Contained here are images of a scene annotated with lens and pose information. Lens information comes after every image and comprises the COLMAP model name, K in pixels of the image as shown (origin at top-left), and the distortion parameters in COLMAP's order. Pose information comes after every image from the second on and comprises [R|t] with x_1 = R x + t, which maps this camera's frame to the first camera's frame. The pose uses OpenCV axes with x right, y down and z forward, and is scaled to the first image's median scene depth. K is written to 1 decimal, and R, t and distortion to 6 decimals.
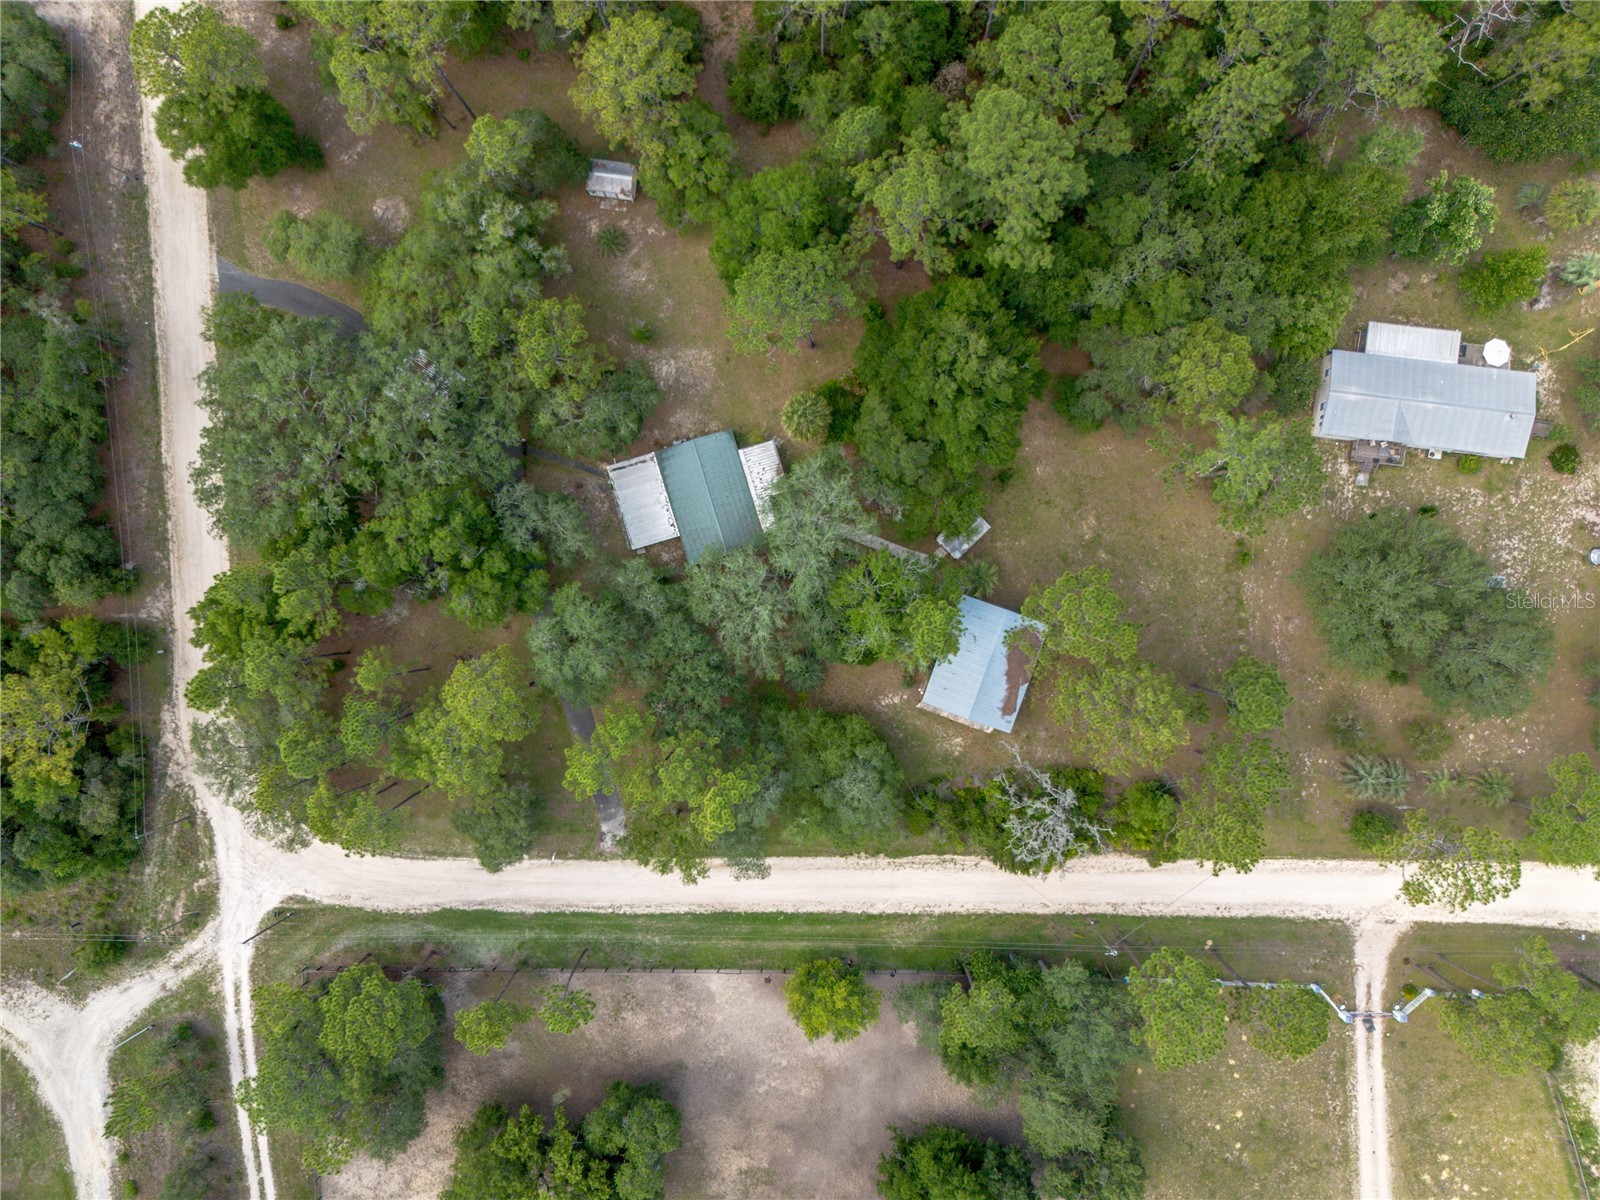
lens RADIAL K [[1126.0, 0, 788.8], [0, 1126.0, 600.7], [0, 0, 1]] dist [0.047408, -0.034976]
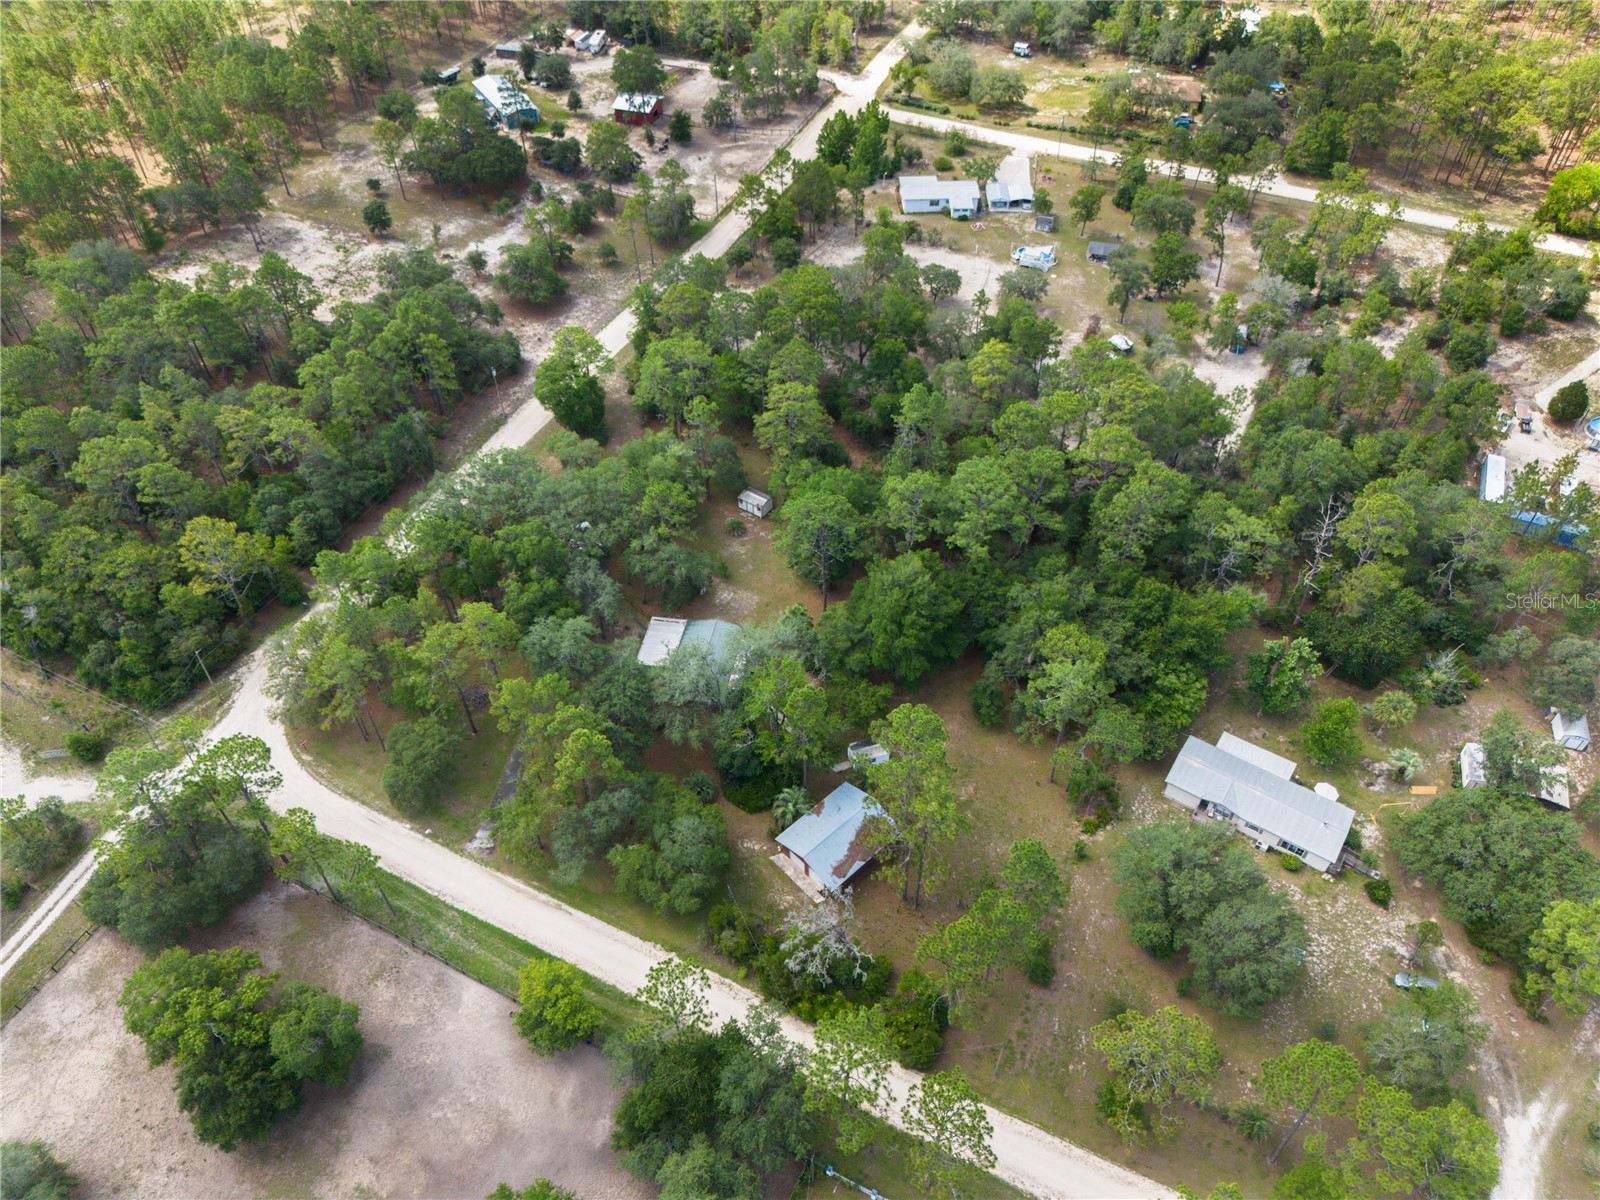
lens RADIAL K [[1126.0, 0, 796.5], [0, 1126.0, 601.9], [0, 0, 1]] dist [0.047408, -0.034976]
pose [[0.889771, 0.333115, -0.311997, 0.404106], [-0.455996, 0.619799, -0.638684, 0.644336], [-0.019380, 0.710552, 0.703378, 0.018925]]
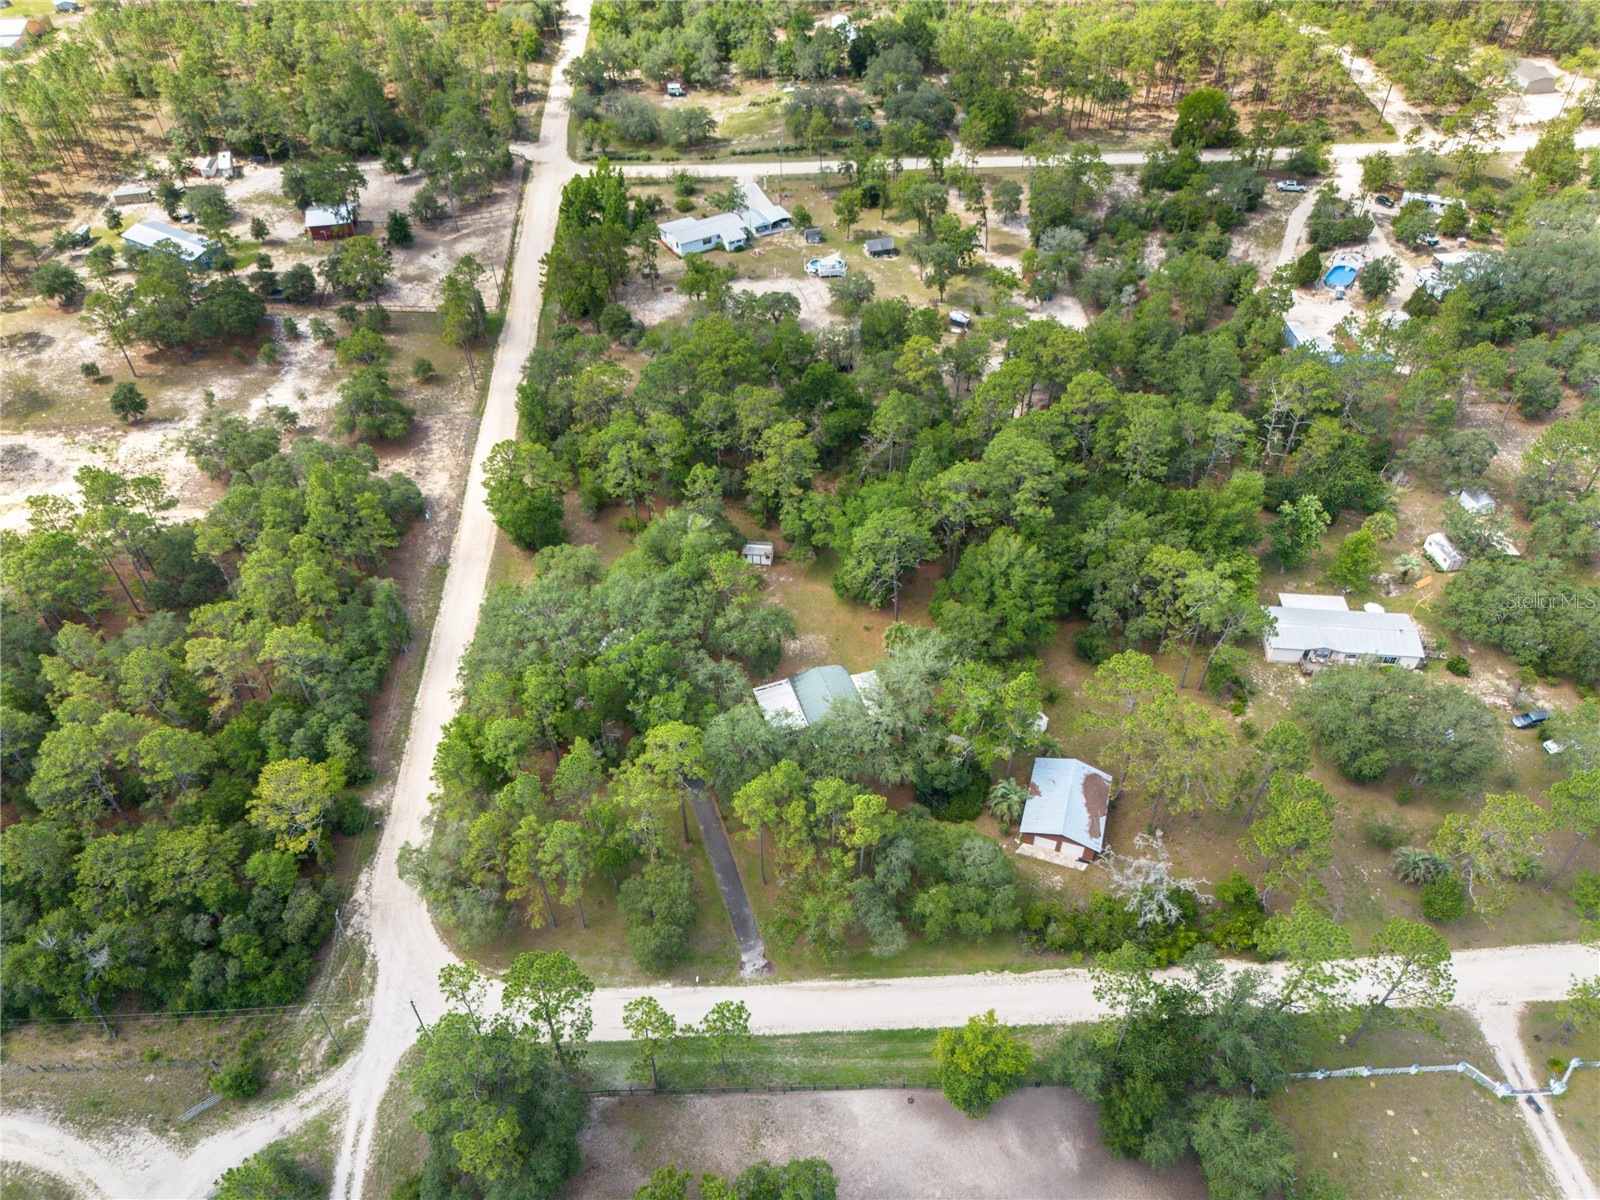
lens RADIAL K [[1126.0, 0, 798.3], [0, 1126.0, 595.2], [0, 0, 1]] dist [0.047408, -0.034976]
pose [[0.999660, -0.014777, 0.021480, -0.130966], [0.025846, 0.669948, -0.741958, 0.771902], [-0.003426, 0.742261, 0.670102, 0.024382]]
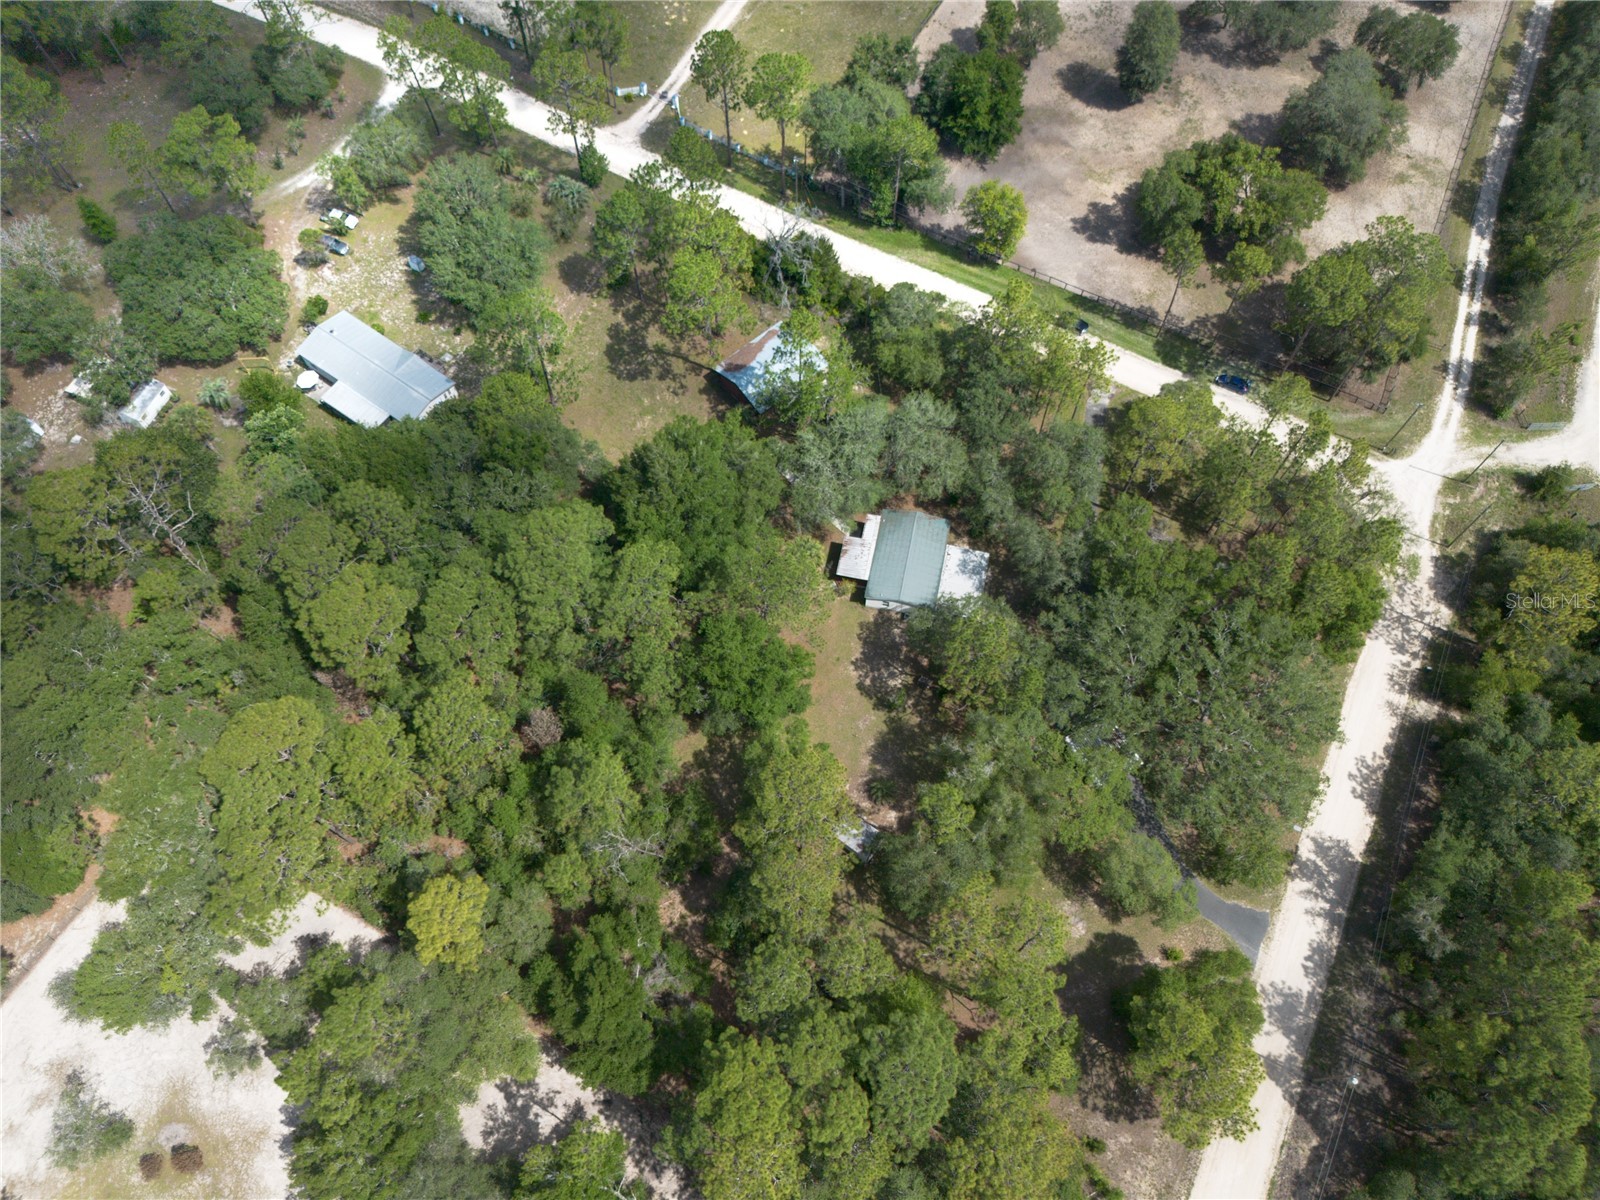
lens RADIAL K [[1126.0, 0, 803.5], [0, 1126.0, 593.8], [0, 0, 1]] dist [0.047408, -0.034976]
pose [[-0.876254, -0.419368, 0.237295, -0.255421], [0.480727, -0.794446, 0.371158, -0.579039], [0.032867, 0.439303, 0.897738, -0.018742]]
